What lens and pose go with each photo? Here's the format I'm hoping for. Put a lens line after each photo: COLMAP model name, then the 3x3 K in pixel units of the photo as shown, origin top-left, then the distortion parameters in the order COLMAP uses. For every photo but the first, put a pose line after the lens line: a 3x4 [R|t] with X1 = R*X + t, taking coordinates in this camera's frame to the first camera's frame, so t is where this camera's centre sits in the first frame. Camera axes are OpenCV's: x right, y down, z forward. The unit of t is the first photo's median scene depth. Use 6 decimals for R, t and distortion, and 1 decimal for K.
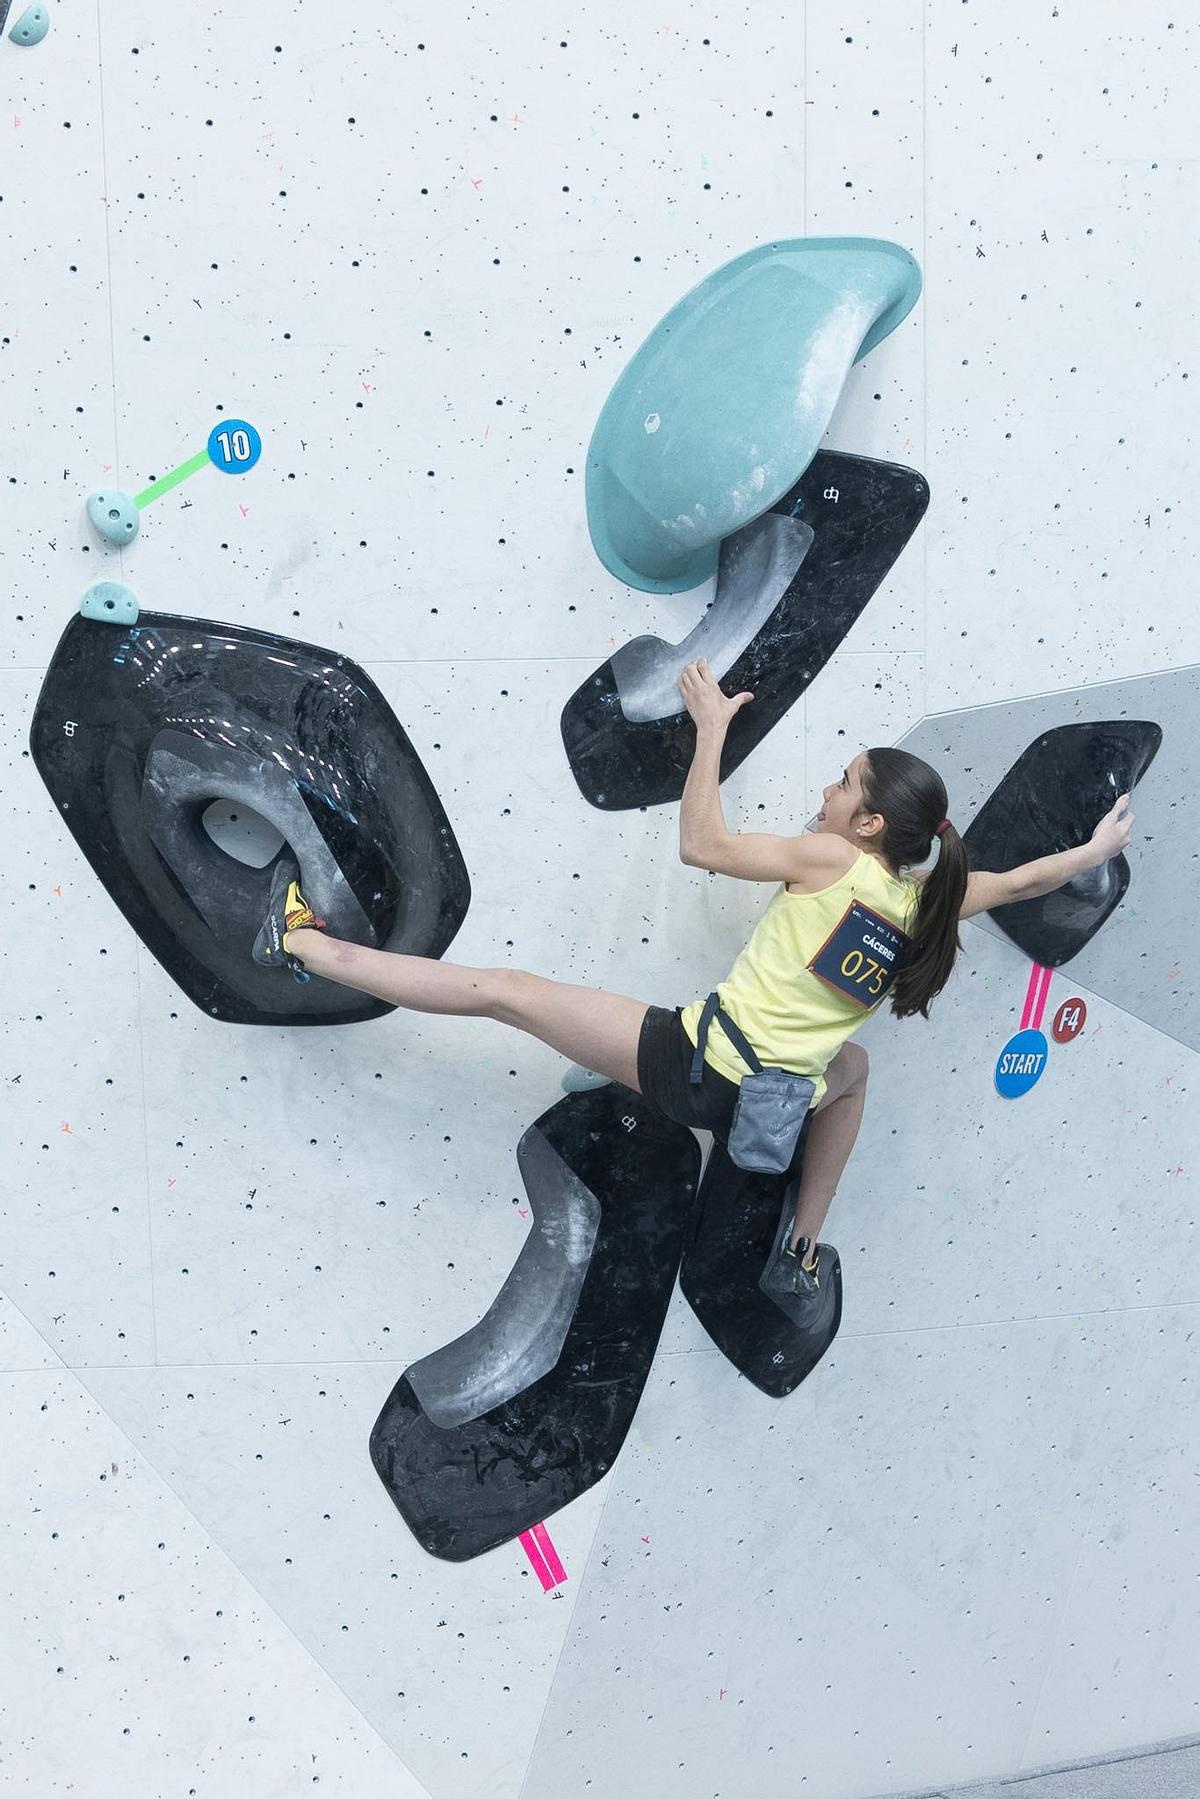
lens RADIAL K [[4071.7, 0, 651.3], [0, 4071.7, 898.3], [0, 0, 1]] dist [-0.000695, -0.008054]
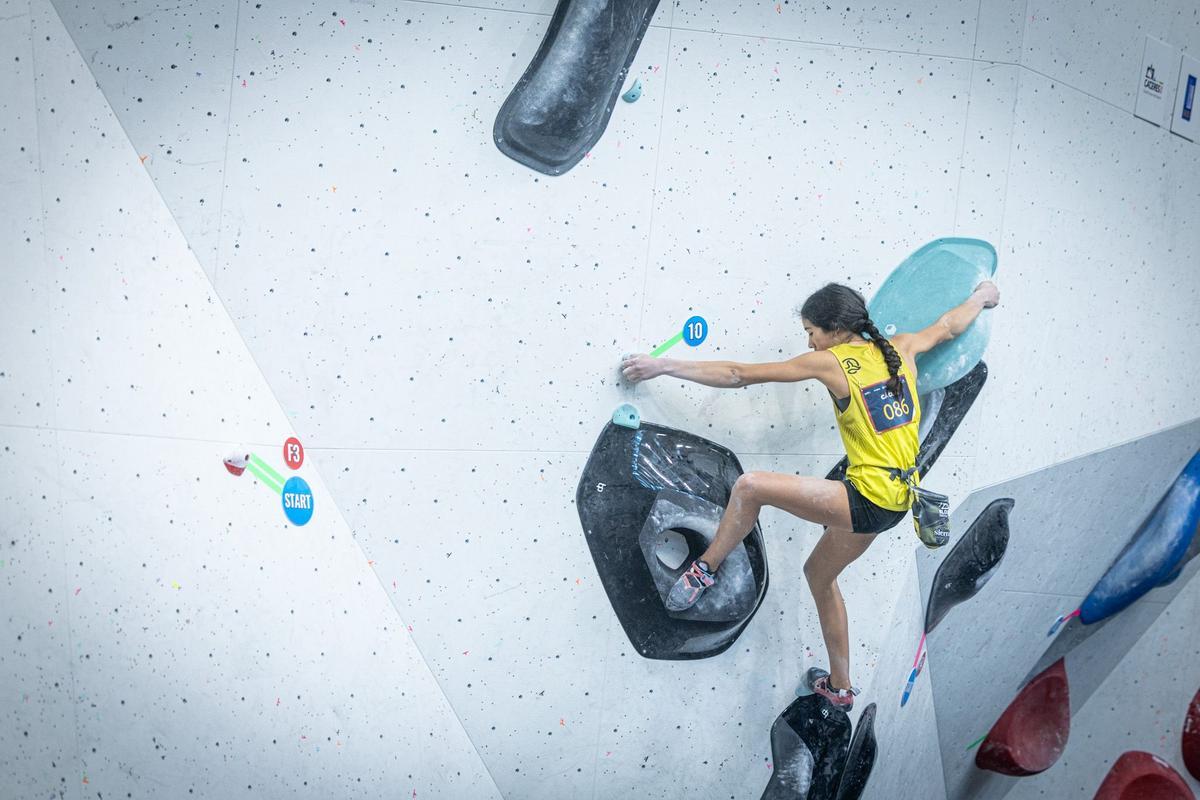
lens RADIAL K [[3035.2, 0, 671.2], [0, 3035.2, 432.9], [0, 0, 1]] dist [-0.002530, 0.506568]
pose [[0.840654, 0.030569, 0.540709, -0.811897], [0.023671, 0.995378, -0.093075, 0.056227], [-0.541055, 0.091043, 0.836045, -0.103274]]
